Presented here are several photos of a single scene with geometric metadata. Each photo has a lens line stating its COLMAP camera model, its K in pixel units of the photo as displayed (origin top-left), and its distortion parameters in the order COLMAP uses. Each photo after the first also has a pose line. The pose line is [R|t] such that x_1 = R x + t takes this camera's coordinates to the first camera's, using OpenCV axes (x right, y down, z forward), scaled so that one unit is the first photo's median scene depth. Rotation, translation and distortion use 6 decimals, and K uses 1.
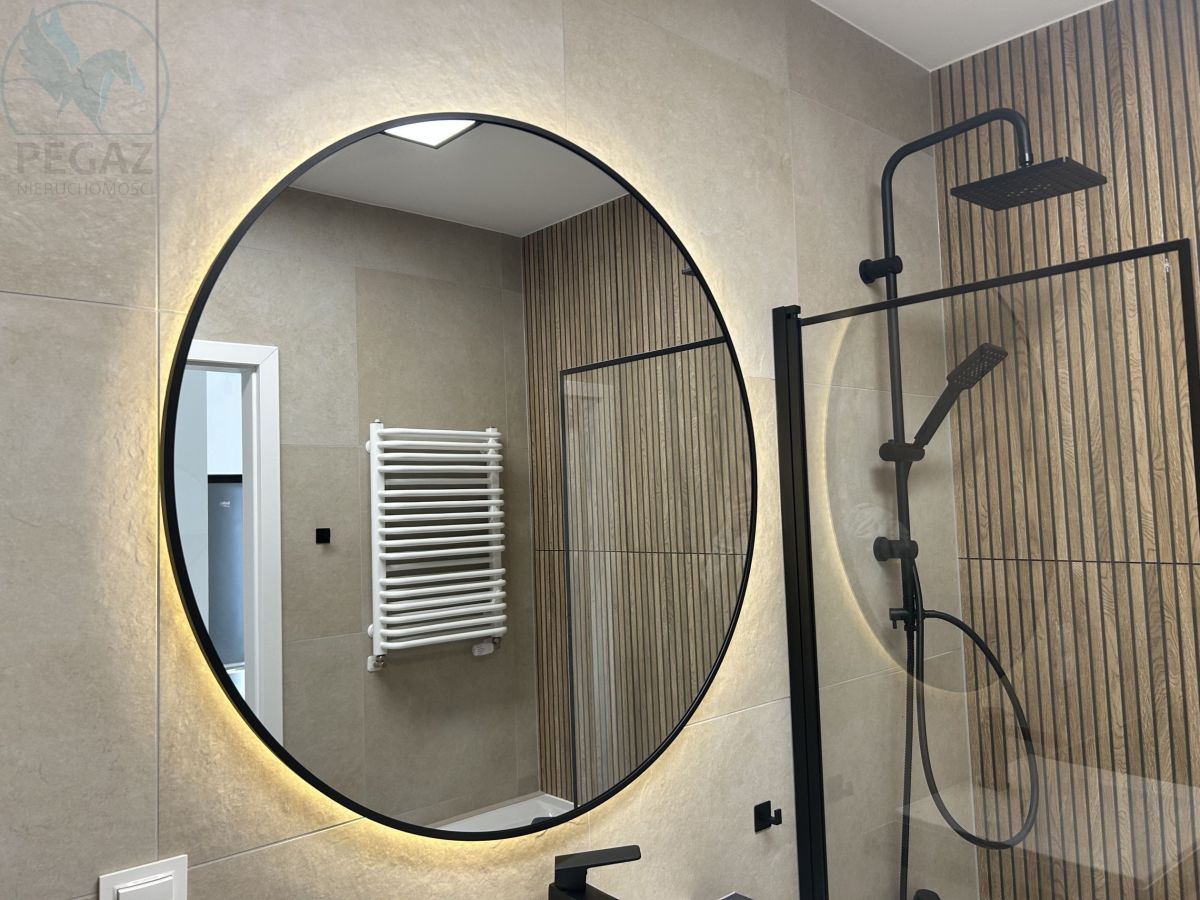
lens RADIAL K [[902.3, 0, 606.0], [0, 902.3, 446.2], [0, 0, 1]] dist [0.047307, -0.057073]
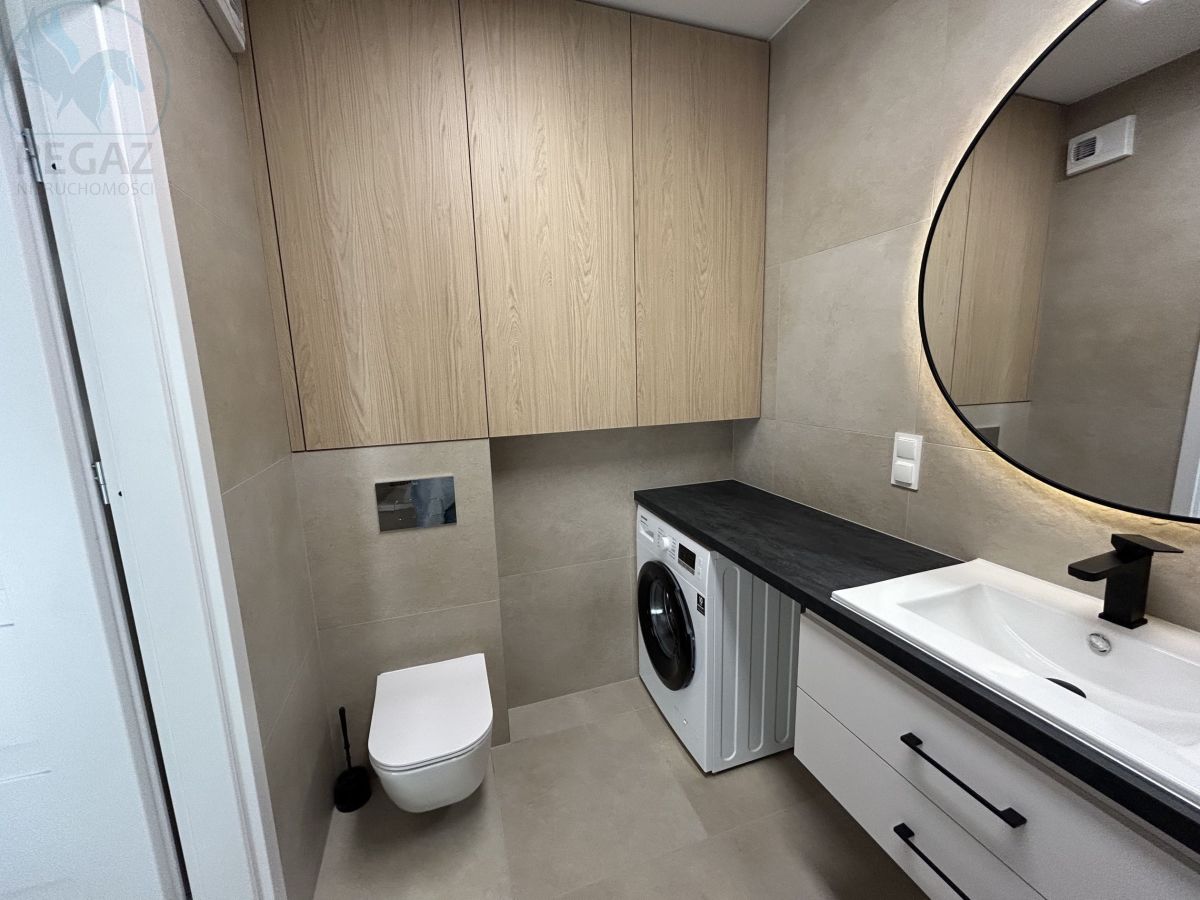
lens RADIAL K [[481.0, 0, 599.0], [0, 481.0, 450.2], [0, 0, 1]] dist [0.002188, 0.000328]
pose [[-0.402842, 0.198393, -0.893509, 1.174649], [0.098774, 0.979947, 0.173052, 0.154047], [0.909924, -0.018543, -0.414360, 0.728081]]
